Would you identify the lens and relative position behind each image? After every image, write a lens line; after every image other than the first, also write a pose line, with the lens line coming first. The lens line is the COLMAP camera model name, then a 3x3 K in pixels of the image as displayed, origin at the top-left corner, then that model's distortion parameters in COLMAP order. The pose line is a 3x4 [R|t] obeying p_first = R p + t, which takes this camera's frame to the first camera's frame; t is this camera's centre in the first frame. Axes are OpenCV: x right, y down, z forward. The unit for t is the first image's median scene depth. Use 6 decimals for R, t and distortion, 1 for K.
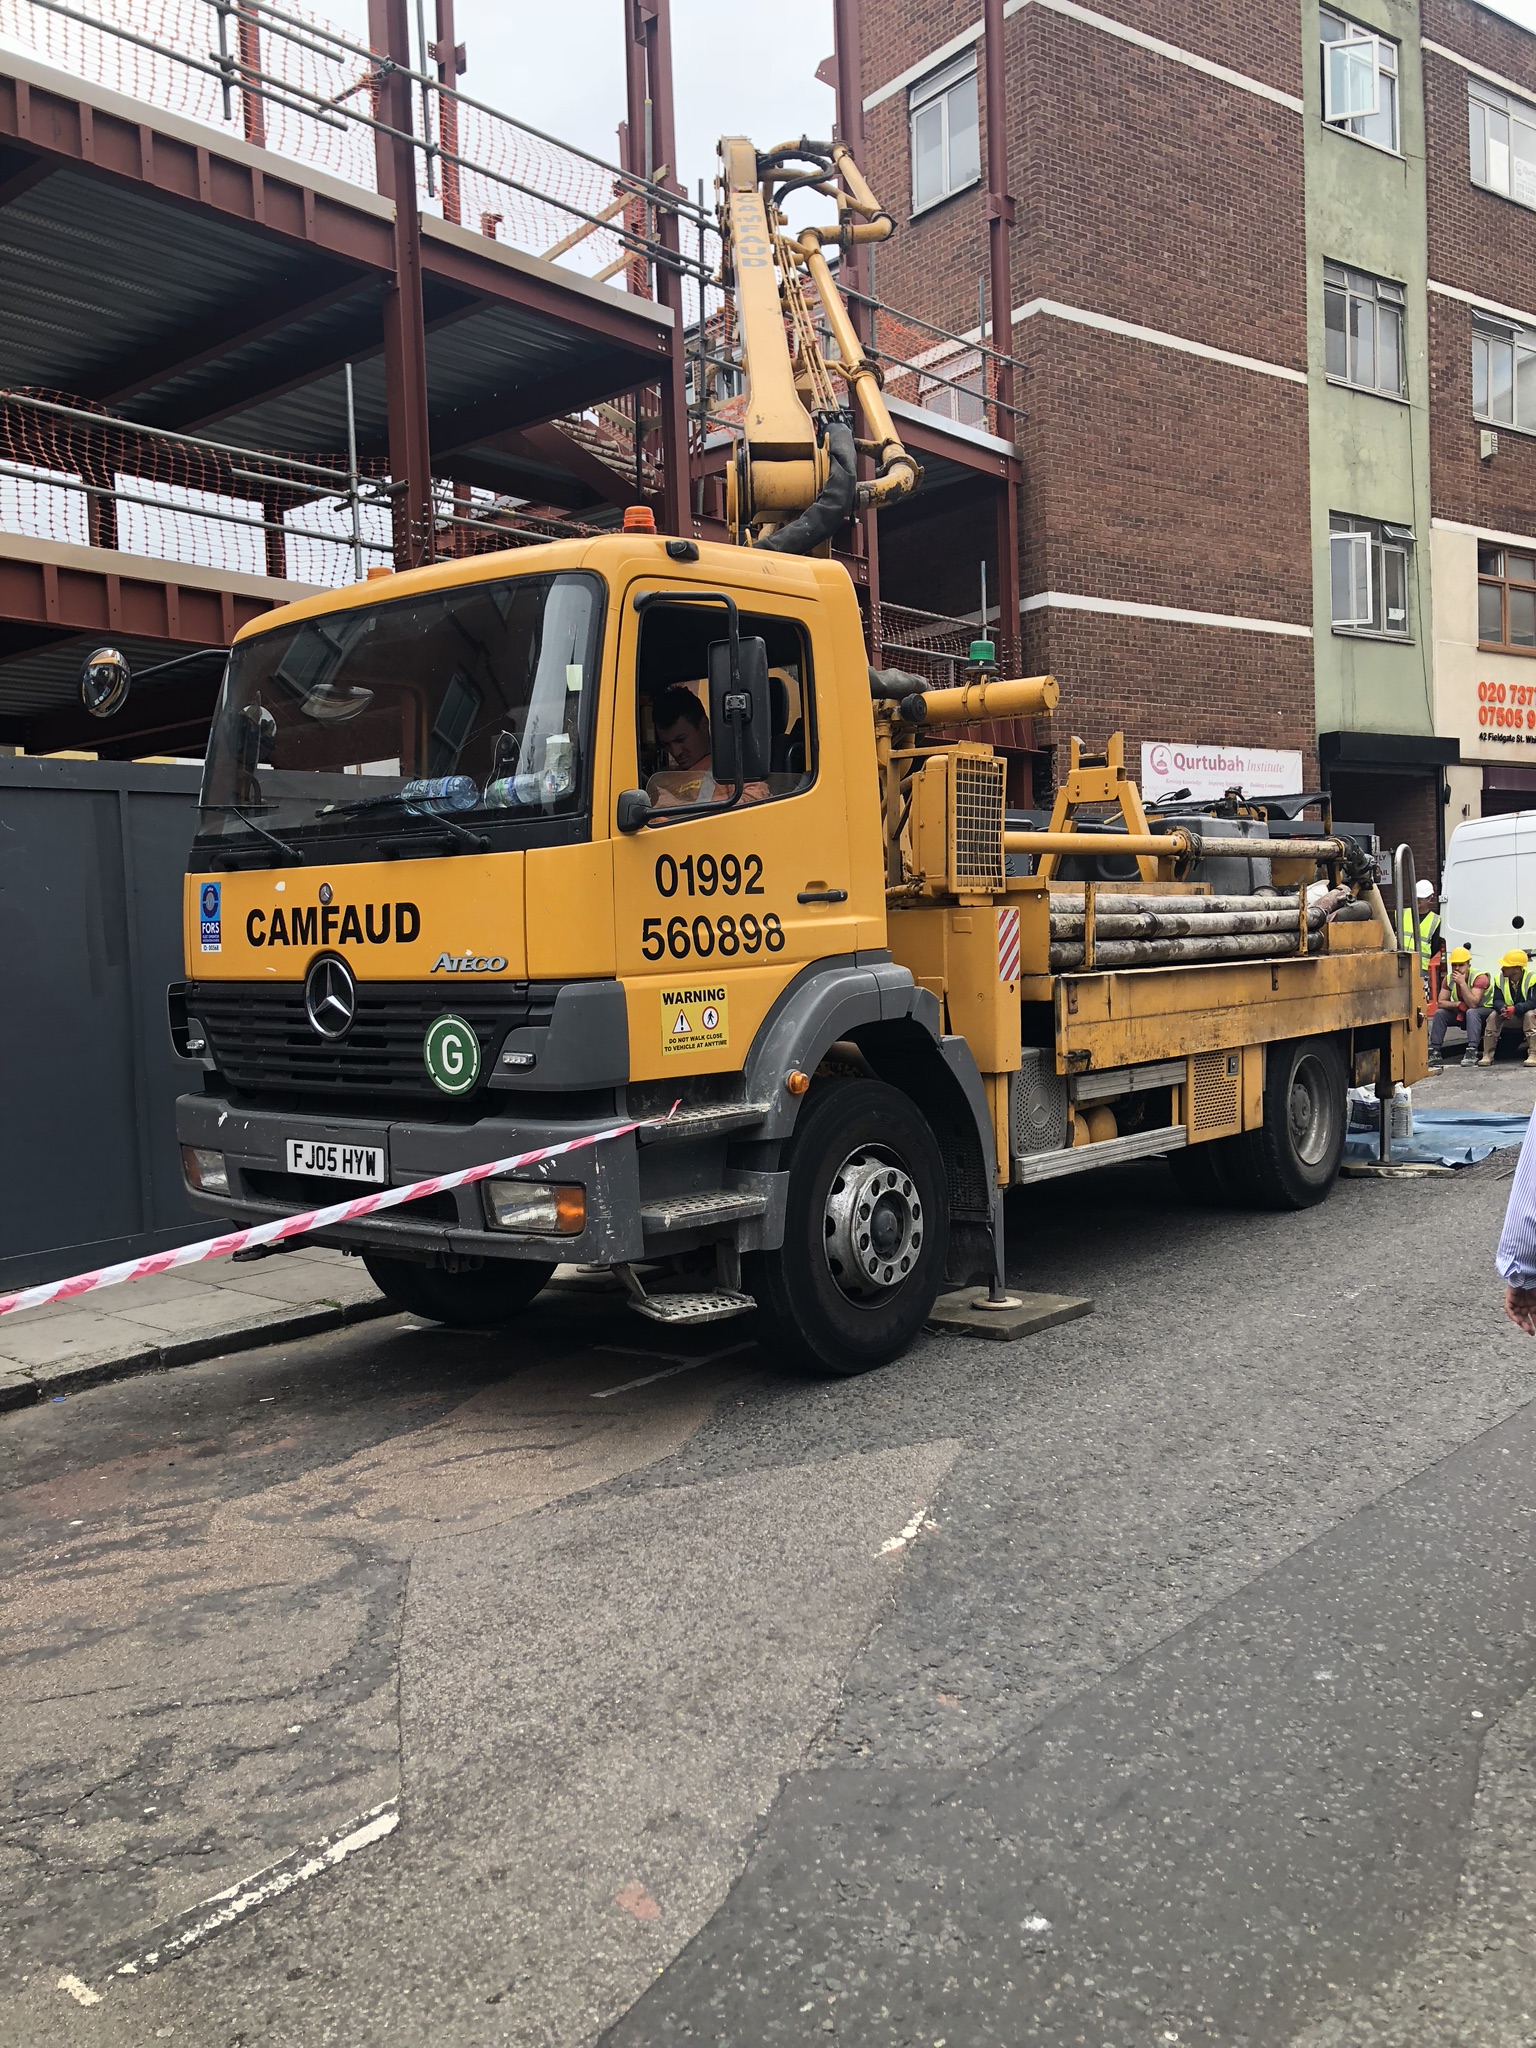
lens RADIAL K [[1671.0, 0, 770.6], [0, 1671.0, 1028.8], [0, 0, 1]] dist [0.025967, -0.027289]
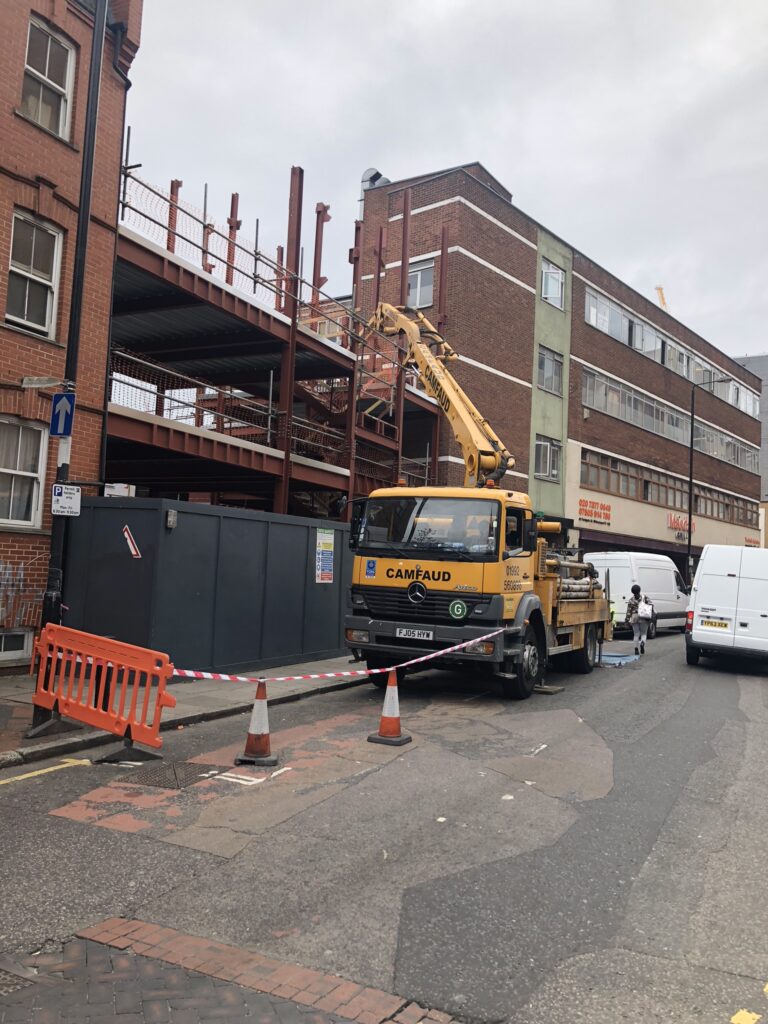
lens RADIAL K [[835.5, 0, 383.1], [0, 835.5, 511.4], [0, 0, 1]] dist [0.025967, -0.027289]
pose [[0.968207, 0.100656, 0.229006, -0.245048], [-0.071199, 0.988494, -0.133457, 0.018357], [-0.239804, 0.112909, 0.964233, -0.279192]]
